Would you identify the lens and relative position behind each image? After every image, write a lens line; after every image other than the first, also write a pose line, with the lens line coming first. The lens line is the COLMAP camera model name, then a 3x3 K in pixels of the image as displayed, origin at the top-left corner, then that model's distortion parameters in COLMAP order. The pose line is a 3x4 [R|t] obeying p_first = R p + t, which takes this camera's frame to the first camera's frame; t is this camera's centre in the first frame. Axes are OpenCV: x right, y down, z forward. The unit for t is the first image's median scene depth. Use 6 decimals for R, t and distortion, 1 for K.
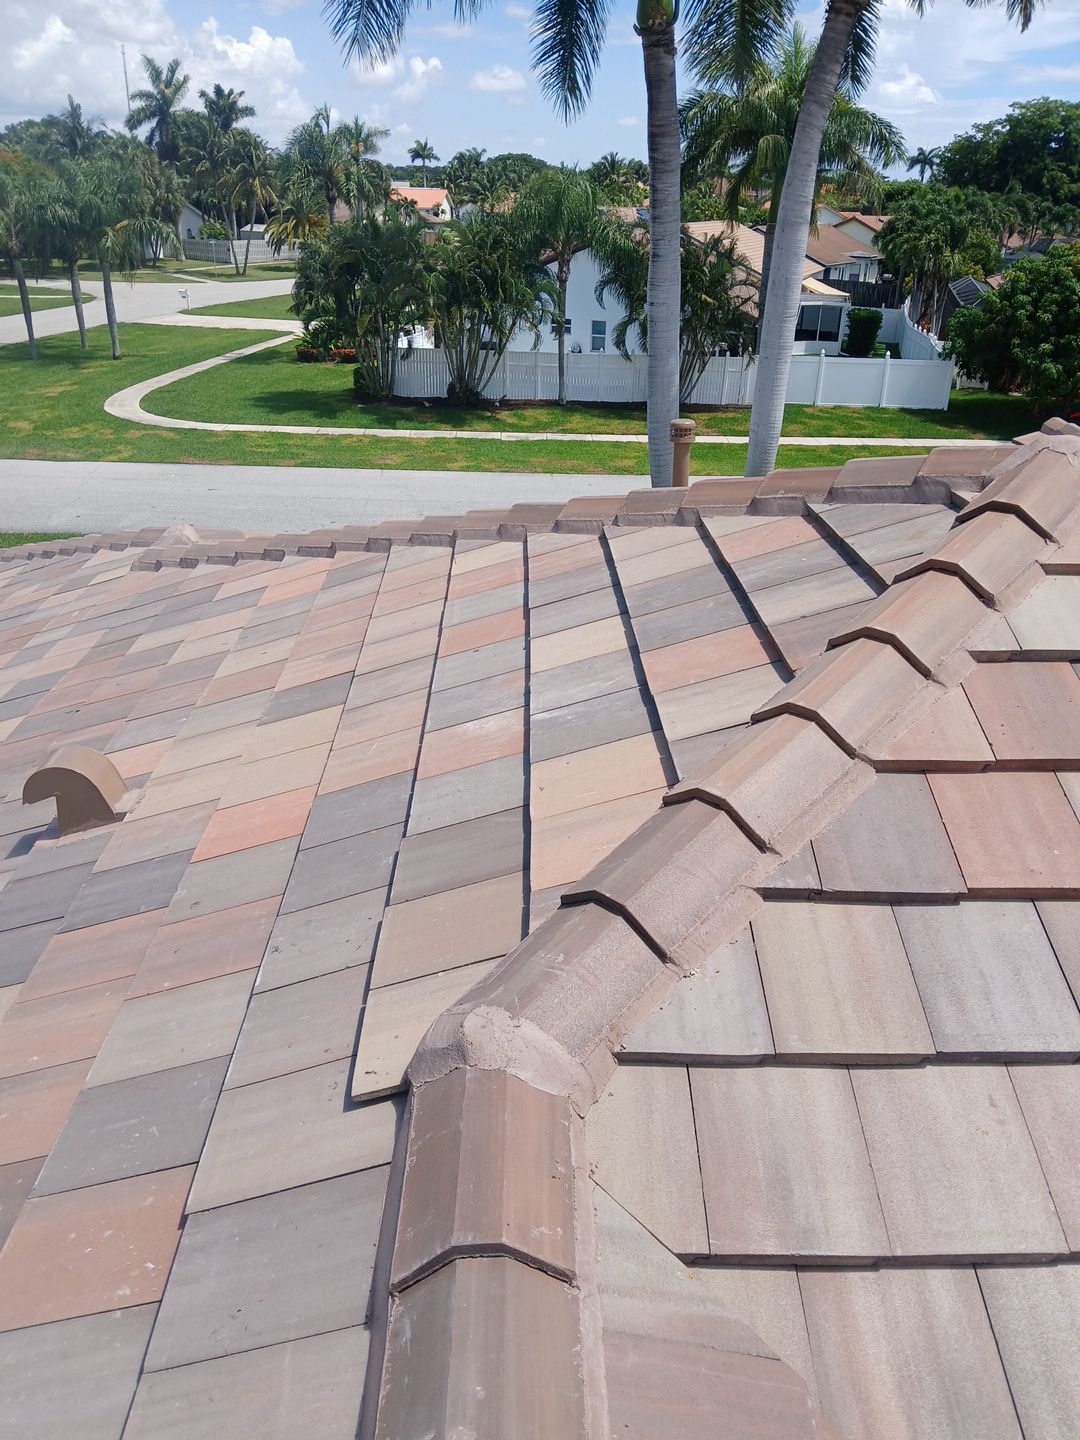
lens RADIAL K [[1100.6, 0, 537.6], [0, 1100.6, 696.5], [0, 0, 1]] dist [-0.008621, -0.002430]
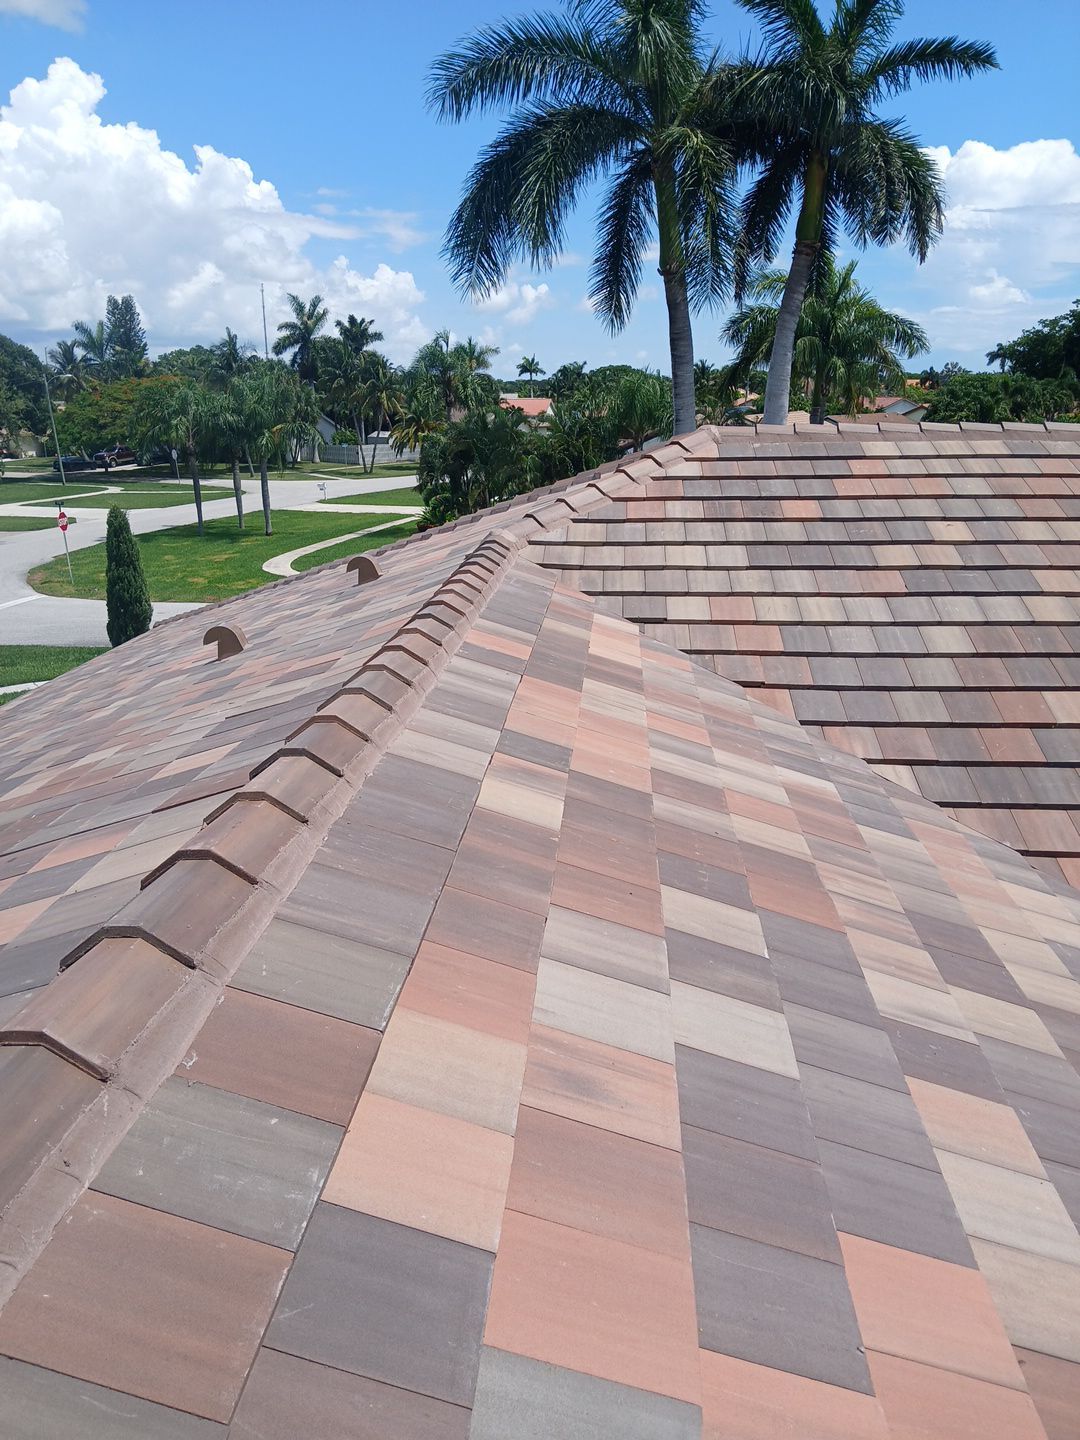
lens RADIAL K [[1118.7, 0, 540.0], [0, 1118.7, 720.0], [0, 0, 1]] dist [0.102702, -0.165776]
pose [[0.995574, -0.005771, -0.093799, 0.014614], [-0.008983, 0.987699, -0.156109, 0.047235], [0.093547, 0.156261, 0.983276, -0.087271]]
